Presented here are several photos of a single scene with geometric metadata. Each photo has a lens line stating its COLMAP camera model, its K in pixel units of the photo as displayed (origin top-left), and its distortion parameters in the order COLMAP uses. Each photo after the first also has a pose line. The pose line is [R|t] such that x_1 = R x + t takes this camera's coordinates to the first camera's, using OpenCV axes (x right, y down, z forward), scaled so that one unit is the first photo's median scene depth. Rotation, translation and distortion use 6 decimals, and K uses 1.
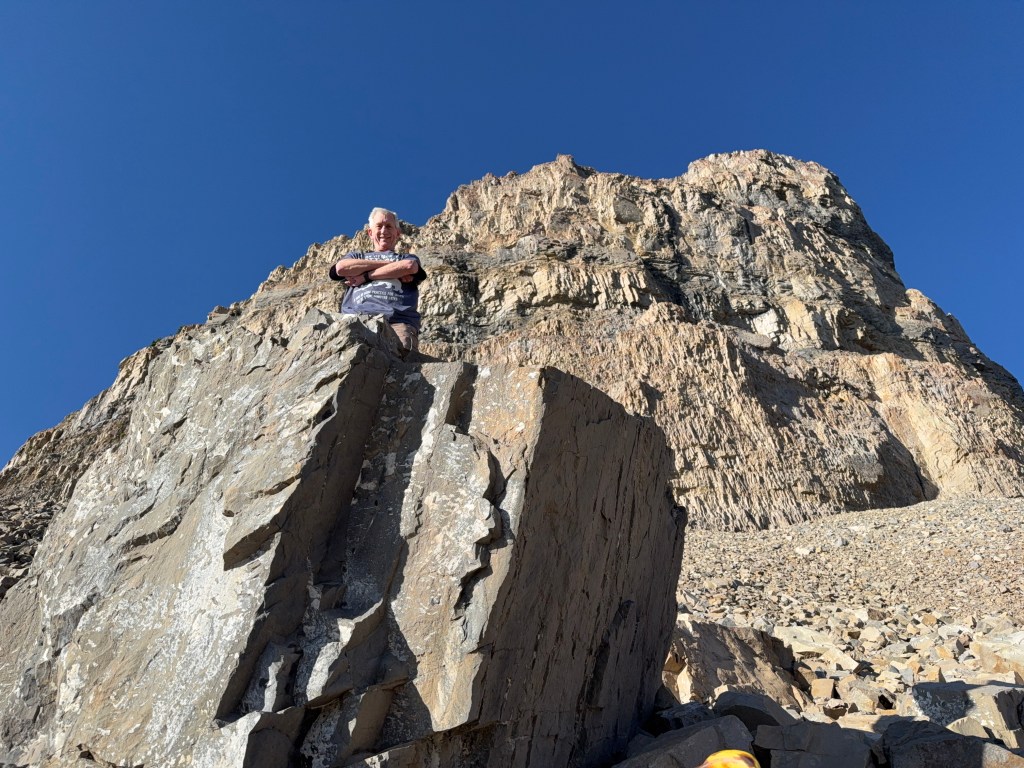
lens RADIAL K [[745.5, 0, 512.0], [0, 745.5, 384.0], [0, 0, 1]] dist [0.040355, -0.058736]
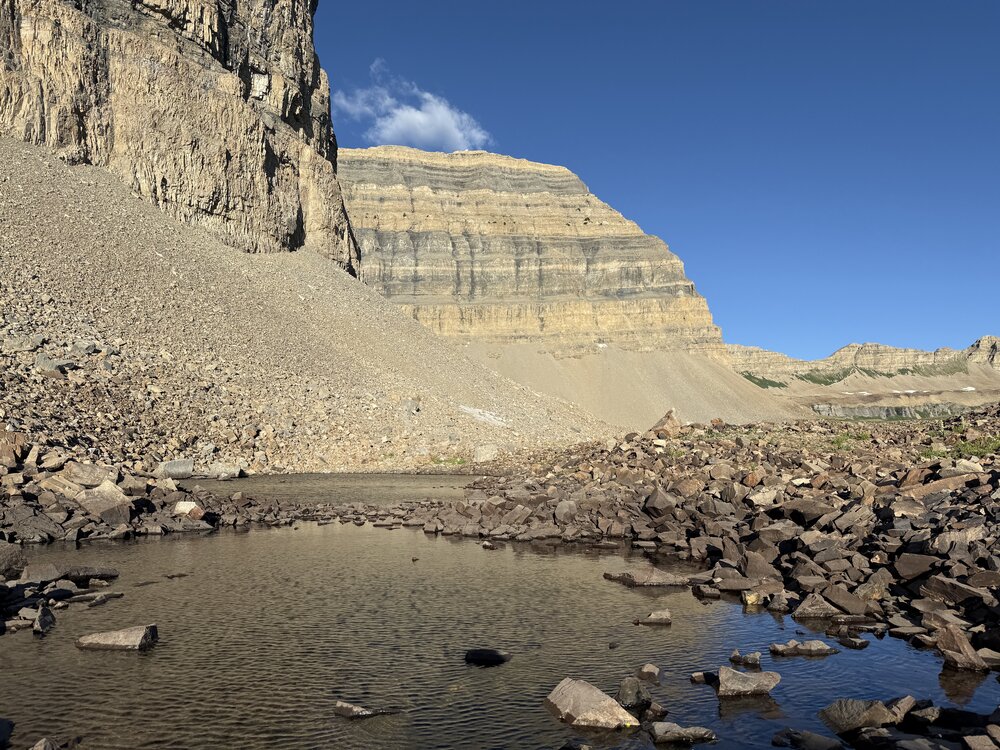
lens RADIAL K [[728.0, 0, 500.0], [0, 728.0, 375.0], [0, 0, 1]] dist [0.040355, -0.058736]
pose [[0.458206, 0.095548, 0.883696, -0.847997], [-0.623407, 0.743216, 0.242885, -0.357966], [-0.633570, -0.662193, 0.400111, -0.406406]]
